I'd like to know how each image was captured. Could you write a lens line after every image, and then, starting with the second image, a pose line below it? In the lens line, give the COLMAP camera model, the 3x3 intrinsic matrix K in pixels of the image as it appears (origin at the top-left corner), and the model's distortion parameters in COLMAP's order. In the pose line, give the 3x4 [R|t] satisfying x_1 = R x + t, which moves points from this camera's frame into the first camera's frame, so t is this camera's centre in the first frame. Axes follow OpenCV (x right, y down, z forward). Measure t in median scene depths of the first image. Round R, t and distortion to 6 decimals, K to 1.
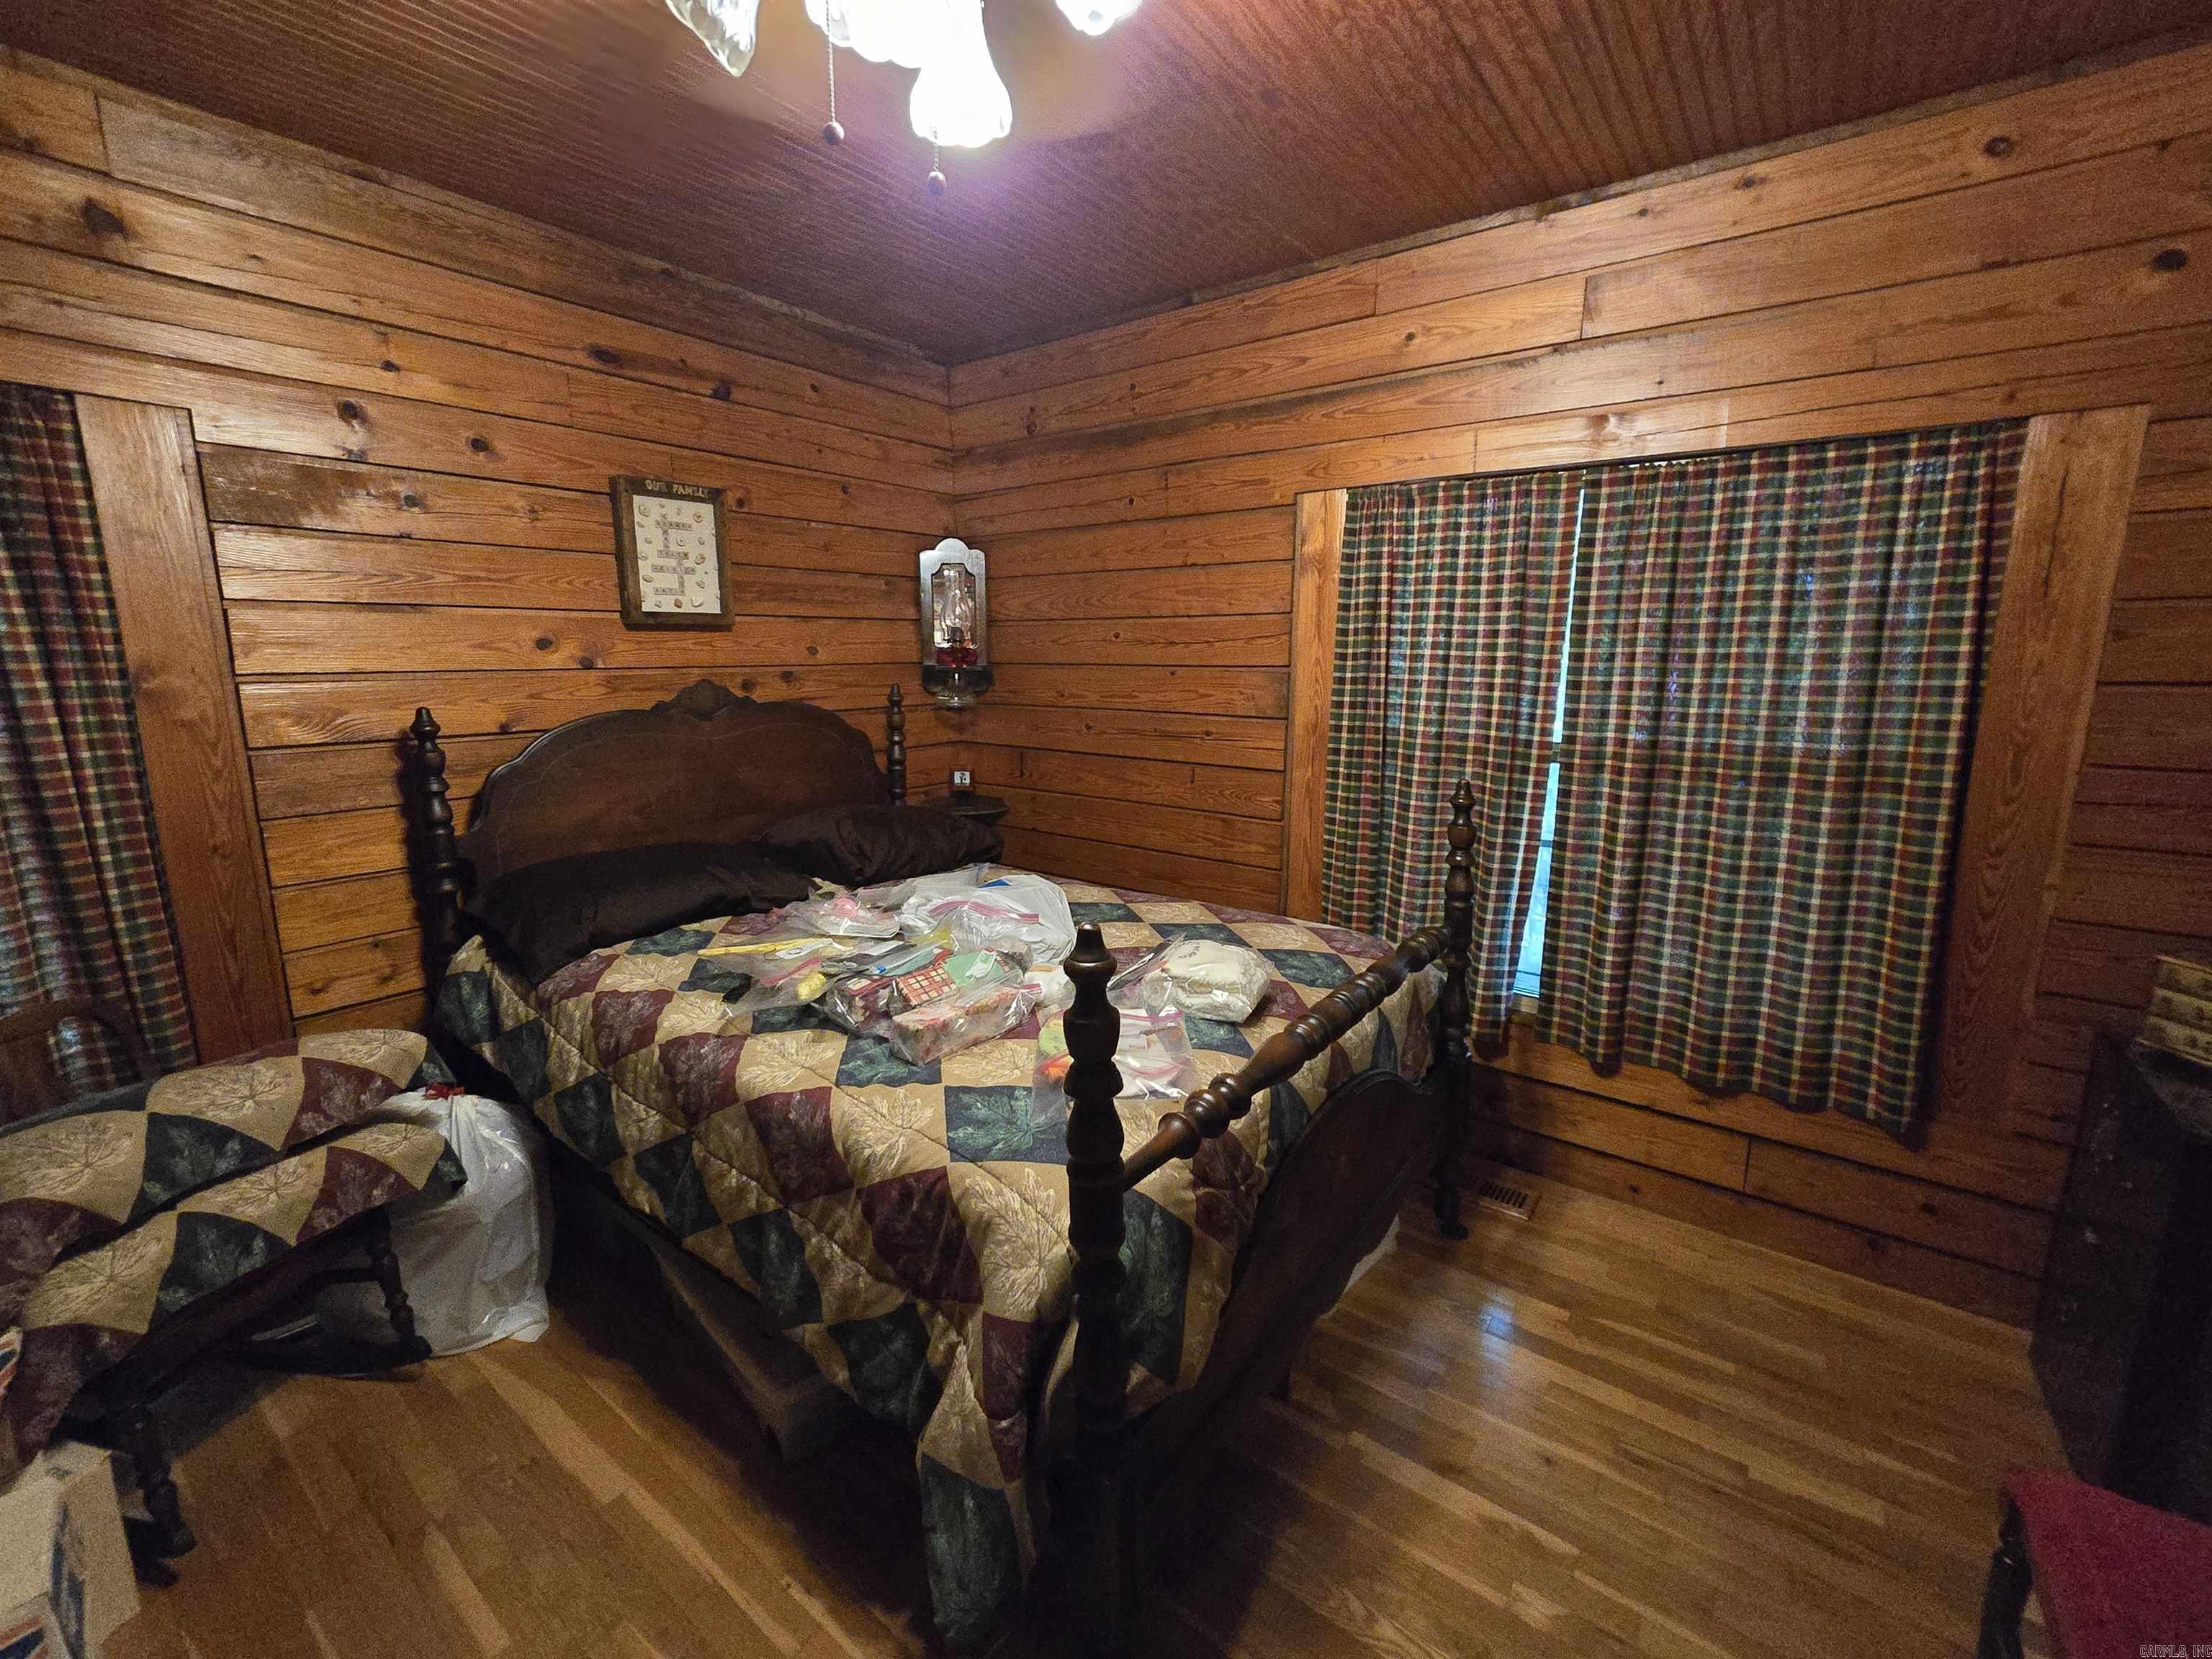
lens RADIAL K [[928.1, 0, 1098.9], [0, 928.1, 816.3], [0, 0, 1]] dist [-0.006079, 0.002551]
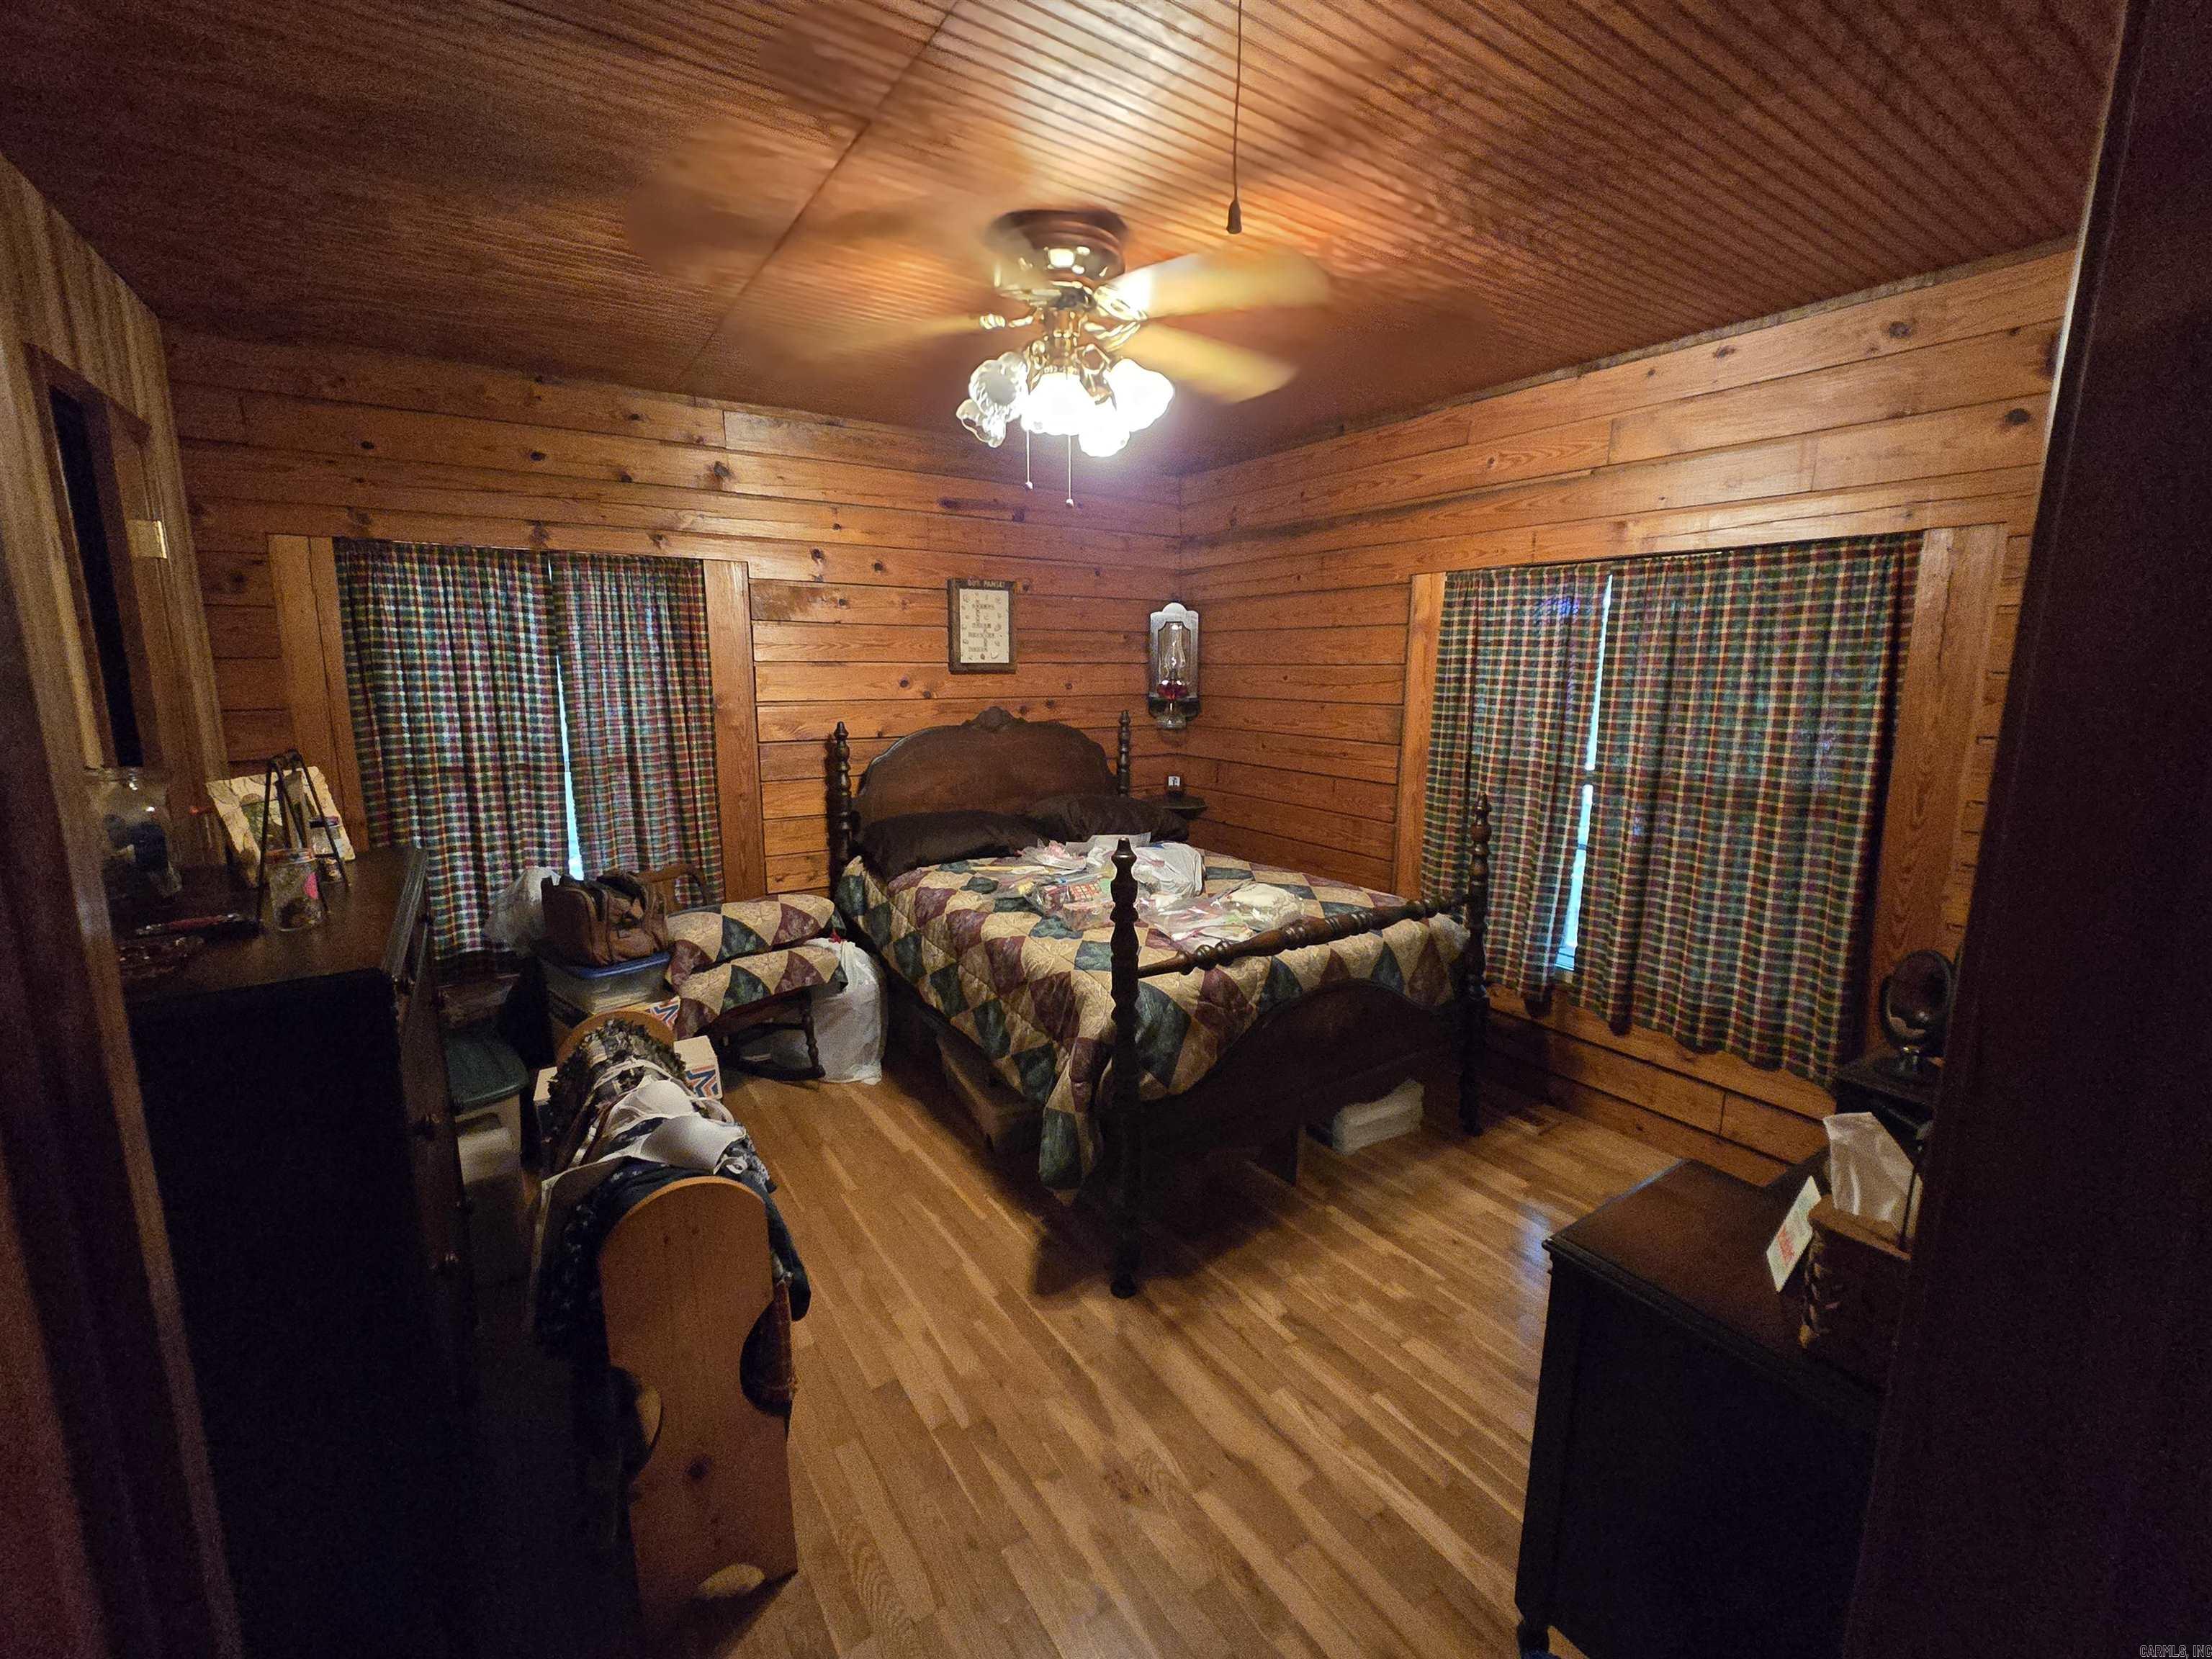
lens RADIAL K [[928.1, 0, 1083.9], [0, 928.1, 818.3], [0, 0, 1]] dist [-0.006079, 0.002551]
pose [[0.941705, 0.059009, -0.331225, 0.298287], [-0.063526, 0.997976, -0.002816, 0.040814], [0.330389, 0.023694, 0.943548, -0.506472]]
